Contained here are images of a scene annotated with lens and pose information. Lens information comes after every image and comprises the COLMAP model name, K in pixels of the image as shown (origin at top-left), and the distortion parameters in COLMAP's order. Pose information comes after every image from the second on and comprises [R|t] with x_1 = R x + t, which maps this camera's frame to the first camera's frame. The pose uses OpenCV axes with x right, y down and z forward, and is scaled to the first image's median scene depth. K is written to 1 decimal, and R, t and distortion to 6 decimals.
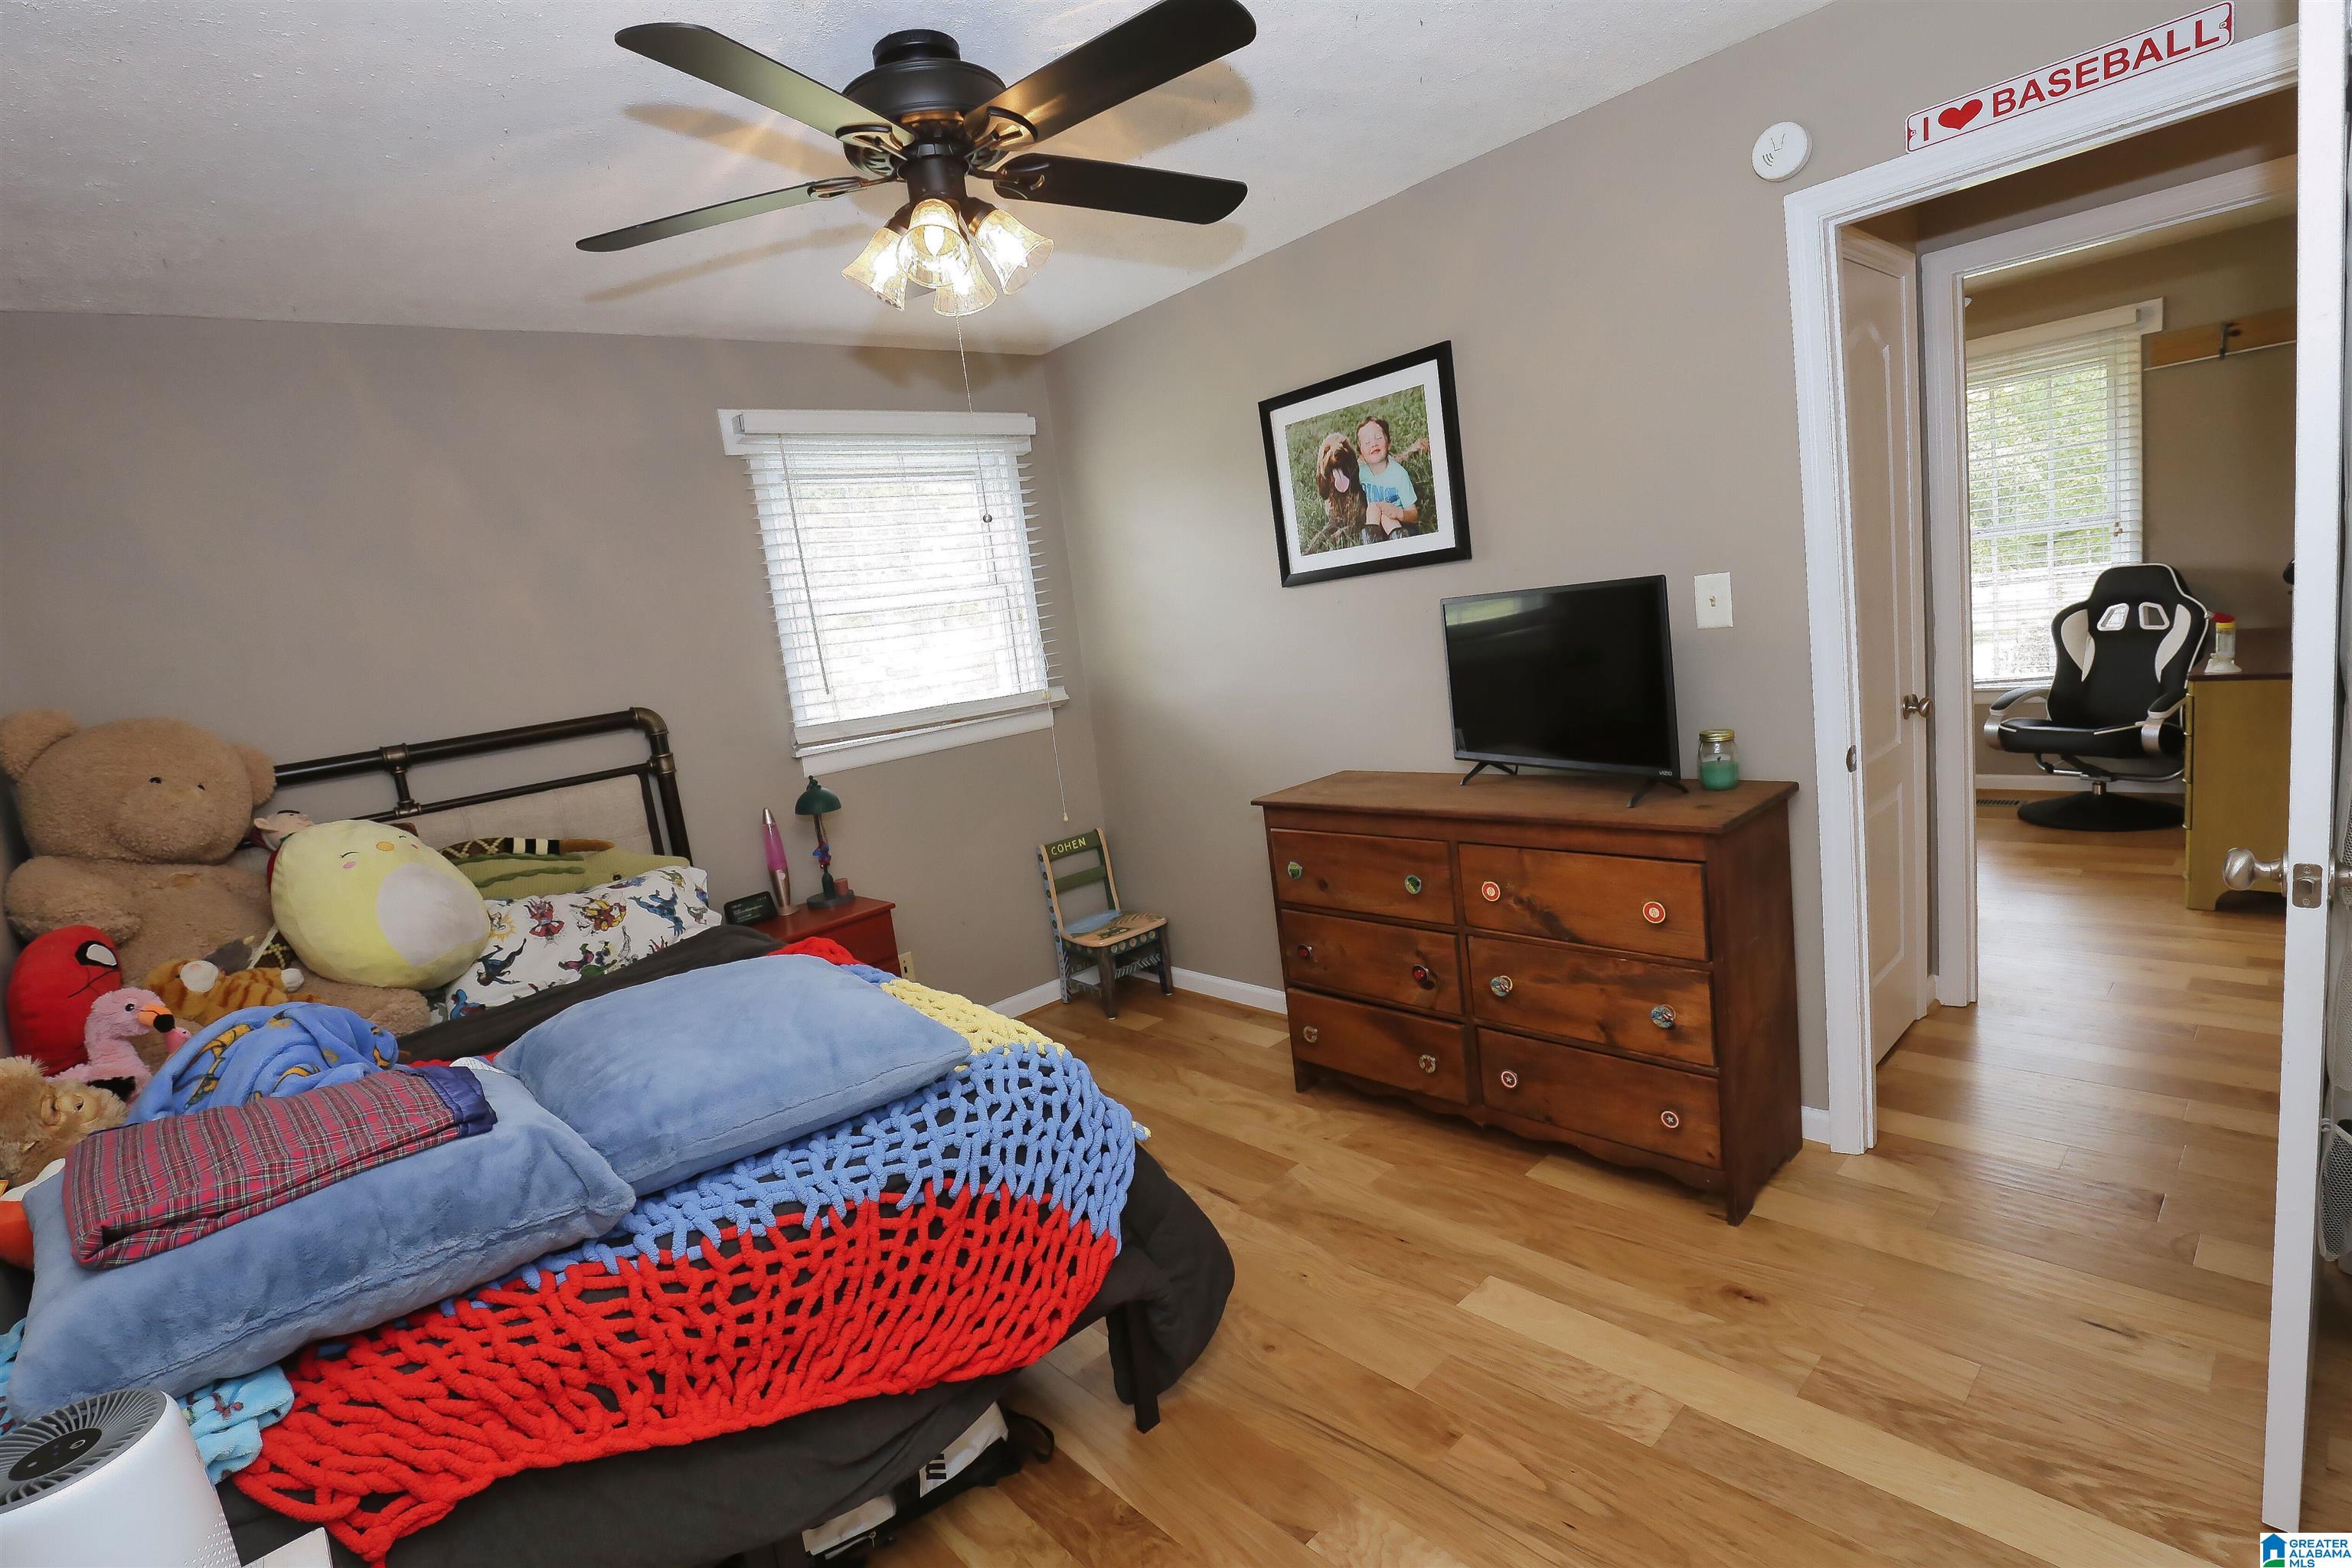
lens RADIAL K [[1106.1, 0, 1164.2], [0, 1106.1, 785.1], [0, 0, 1]] dist [-0.018403, -0.000092]
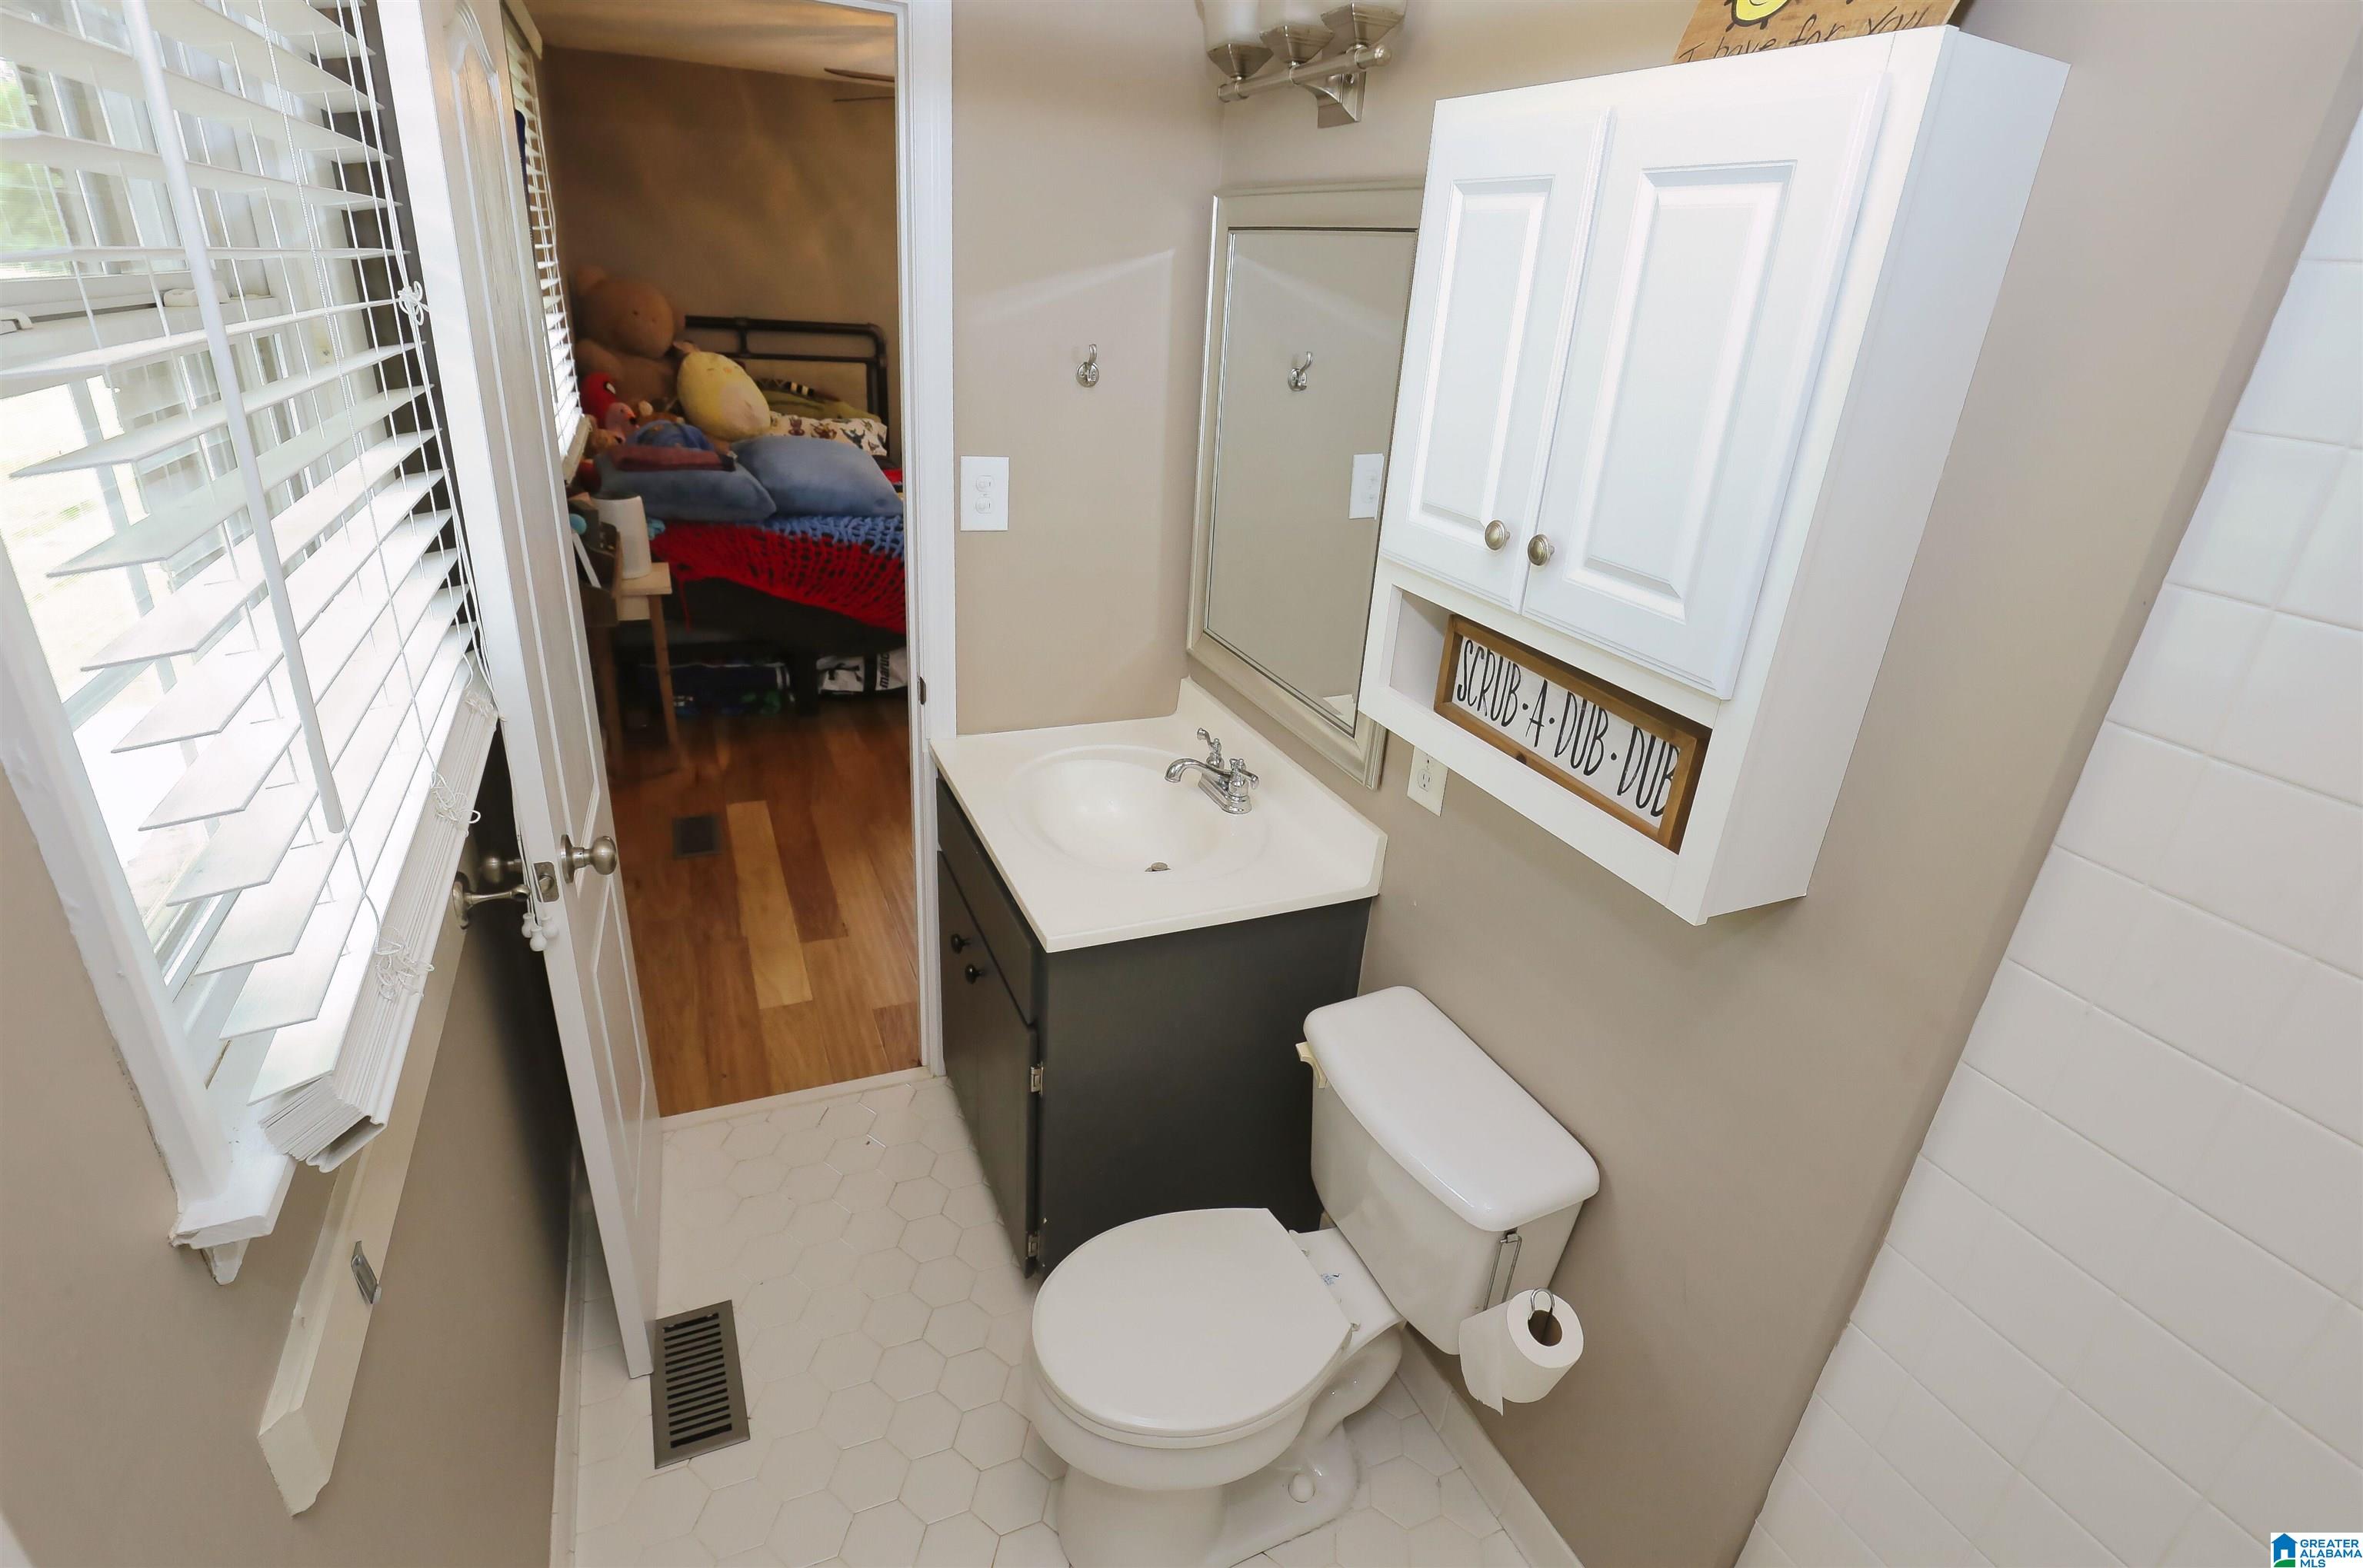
lens RADIAL K [[1111.1, 0, 1188.6], [0, 1111.1, 776.6], [0, 0, 1]] dist [-0.018403, -0.000092]
pose [[0.933284, 0.300664, -0.196423, 0.857789], [-0.239378, 0.928501, 0.283874, -0.034991], [0.267729, -0.217916, 0.938528, -1.031583]]
